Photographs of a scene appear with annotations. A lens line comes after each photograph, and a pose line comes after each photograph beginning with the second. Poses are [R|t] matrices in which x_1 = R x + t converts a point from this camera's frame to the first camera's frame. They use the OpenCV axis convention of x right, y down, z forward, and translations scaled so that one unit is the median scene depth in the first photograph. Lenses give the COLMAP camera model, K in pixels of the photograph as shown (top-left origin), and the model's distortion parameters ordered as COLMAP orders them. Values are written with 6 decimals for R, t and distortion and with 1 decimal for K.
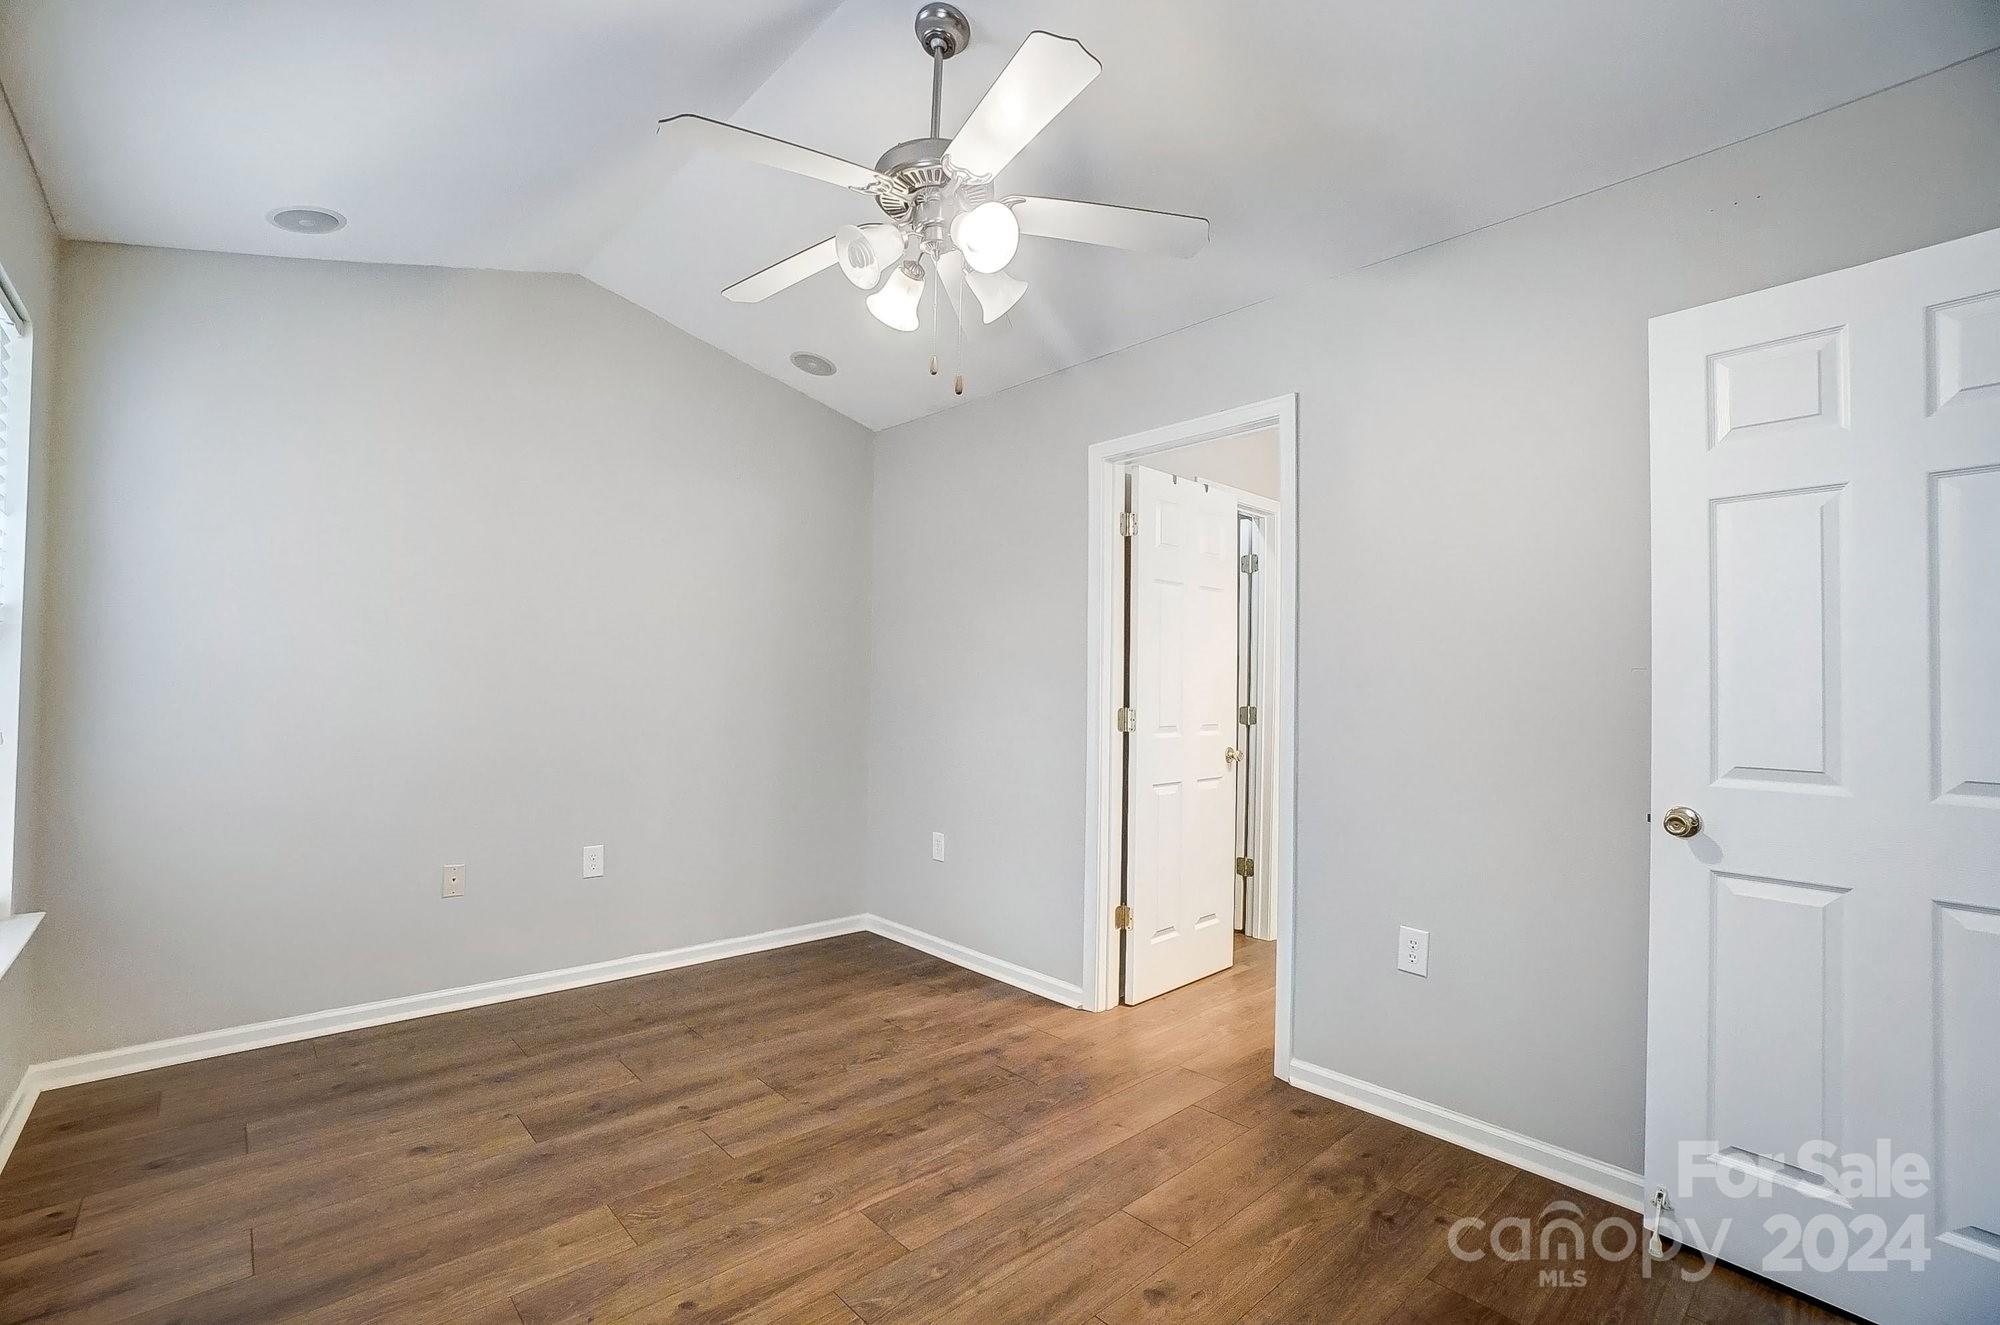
lens RADIAL K [[886.0, 0, 989.2], [0, 886.0, 662.7], [0, 0, 1]] dist [-0.002023, 0.000566]
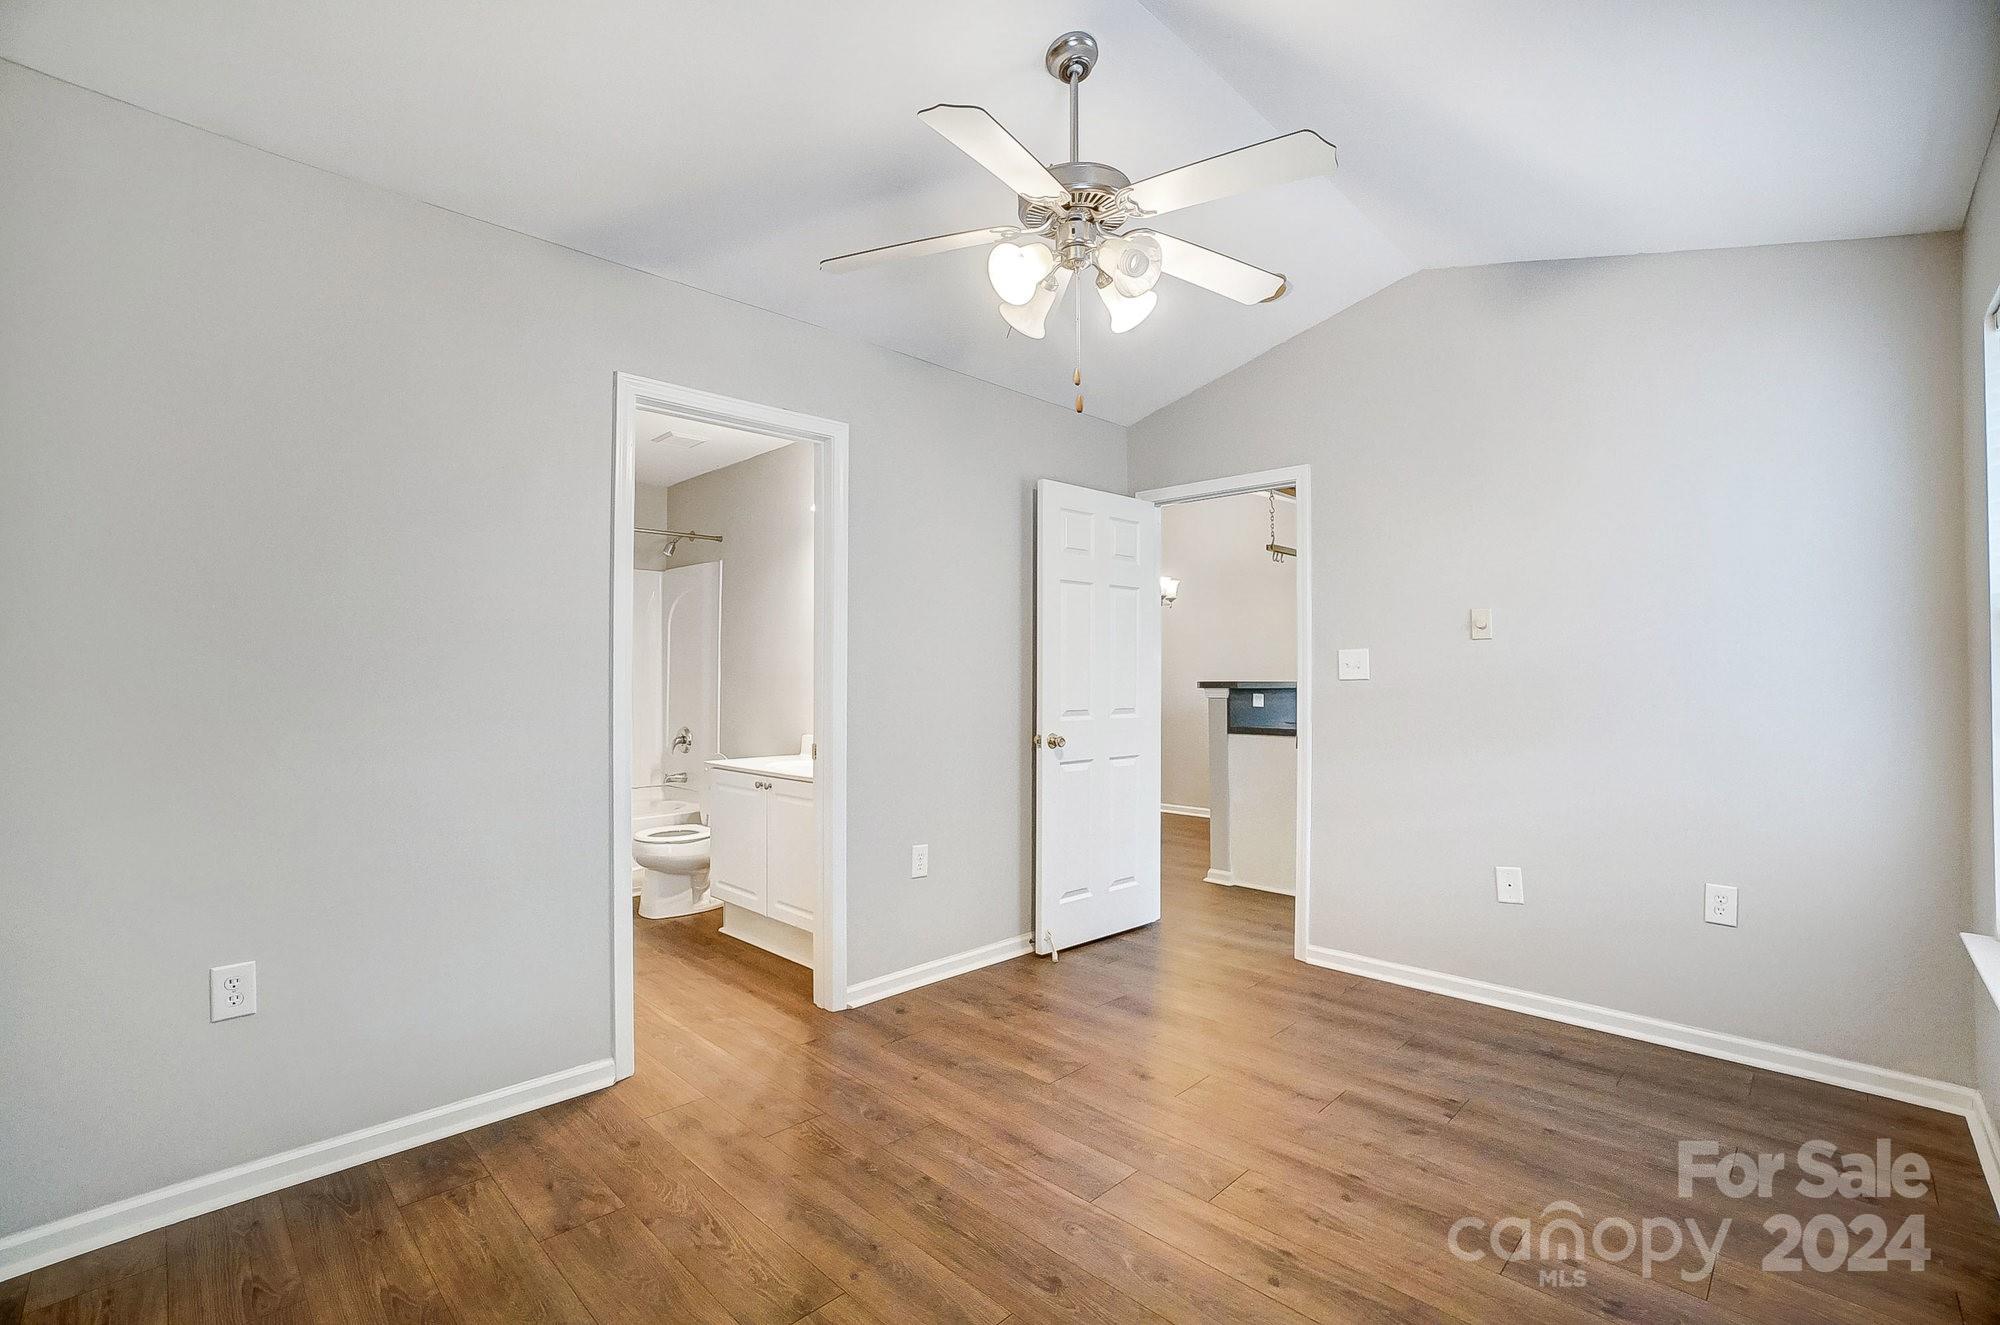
lens RADIAL K [[886.0, 0, 989.2], [0, 886.0, 662.7], [0, 0, 1]] dist [-0.002023, 0.000566]
pose [[-0.030504, -0.003755, 0.999528, -0.947558], [-0.035977, 0.999349, 0.002656, 0.003618], [-0.998887, -0.035879, -0.030619, 0.962778]]
